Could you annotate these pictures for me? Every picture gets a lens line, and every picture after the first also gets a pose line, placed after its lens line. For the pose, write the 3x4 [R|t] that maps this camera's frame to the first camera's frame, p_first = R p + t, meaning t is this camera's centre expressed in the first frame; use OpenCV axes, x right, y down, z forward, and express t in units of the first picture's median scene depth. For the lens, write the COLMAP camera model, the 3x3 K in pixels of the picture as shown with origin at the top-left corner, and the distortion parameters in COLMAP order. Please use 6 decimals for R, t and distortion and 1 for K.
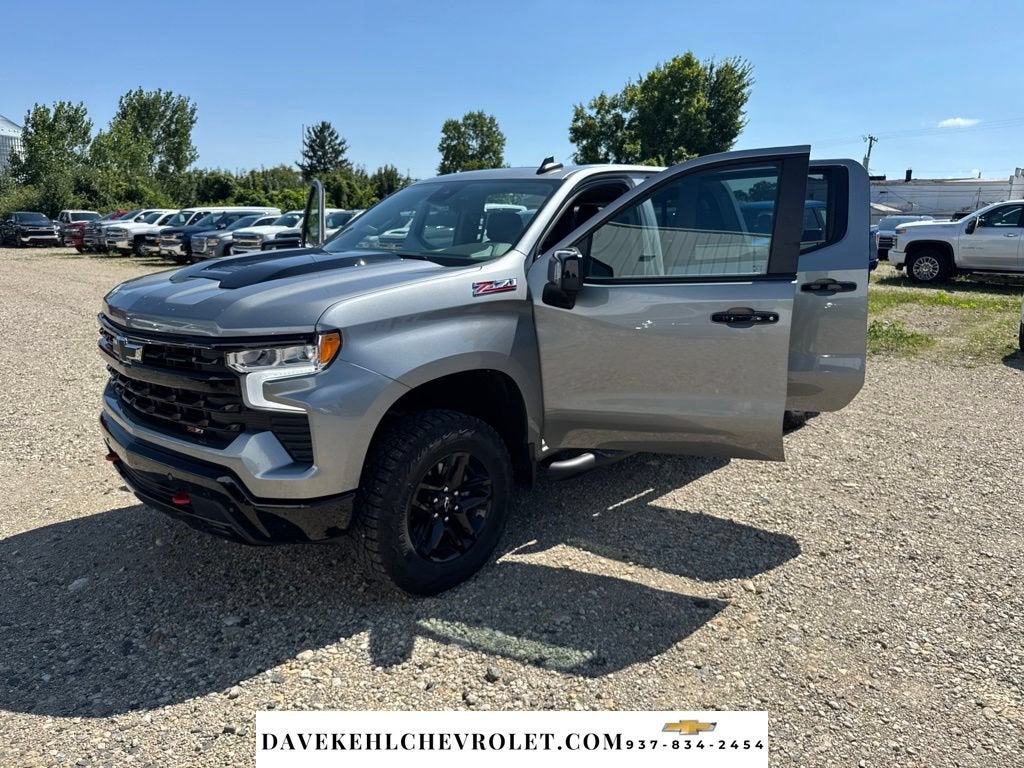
lens RADIAL K [[719.5, 0, 508.8], [0, 719.5, 382.0], [0, 0, 1]] dist [0.024637, -0.030499]
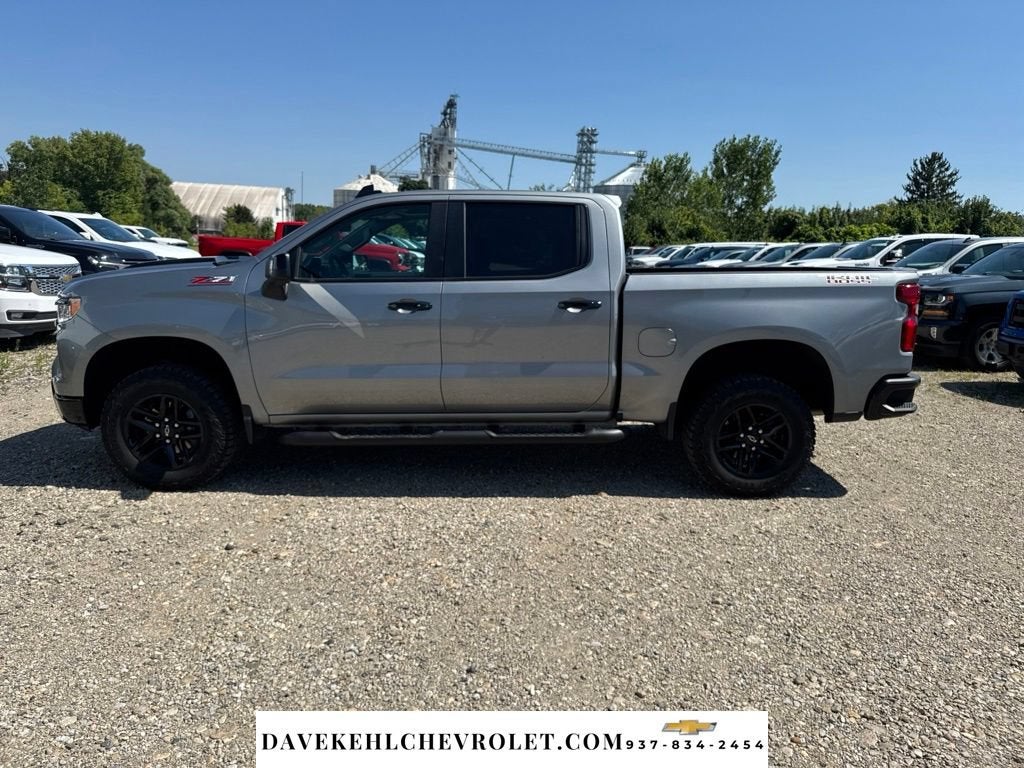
lens RADIAL K [[719.5, 0, 511.8], [0, 719.5, 383.0], [0, 0, 1]] dist [0.024637, -0.030499]
pose [[0.726157, 0.134602, -0.674224, 1.112575], [-0.167088, 0.985798, 0.016846, -0.050643], [0.666916, 0.100422, 0.738335, 0.312692]]
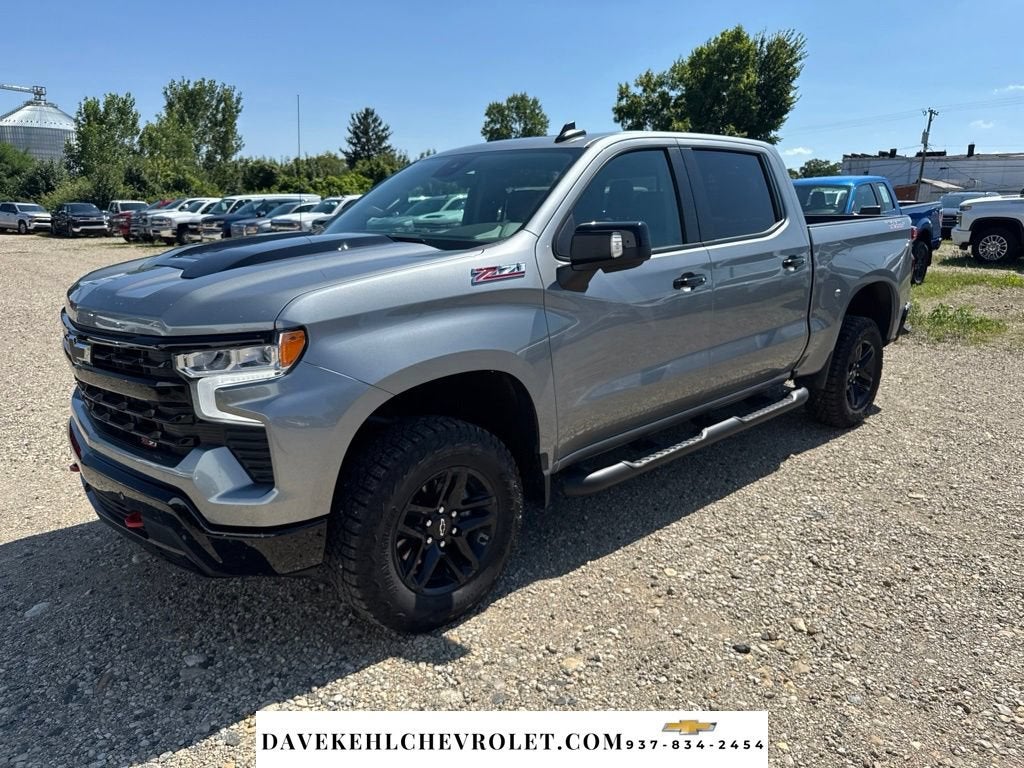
lens RADIAL K [[719.5, 0, 512.4], [0, 719.5, 388.7], [0, 0, 1]] dist [0.024637, -0.030499]
pose [[0.998426, -0.000895, -0.056078, 0.037637], [0.002533, 0.999572, 0.029149, -0.016874], [0.056027, -0.029245, 0.998001, 0.120569]]
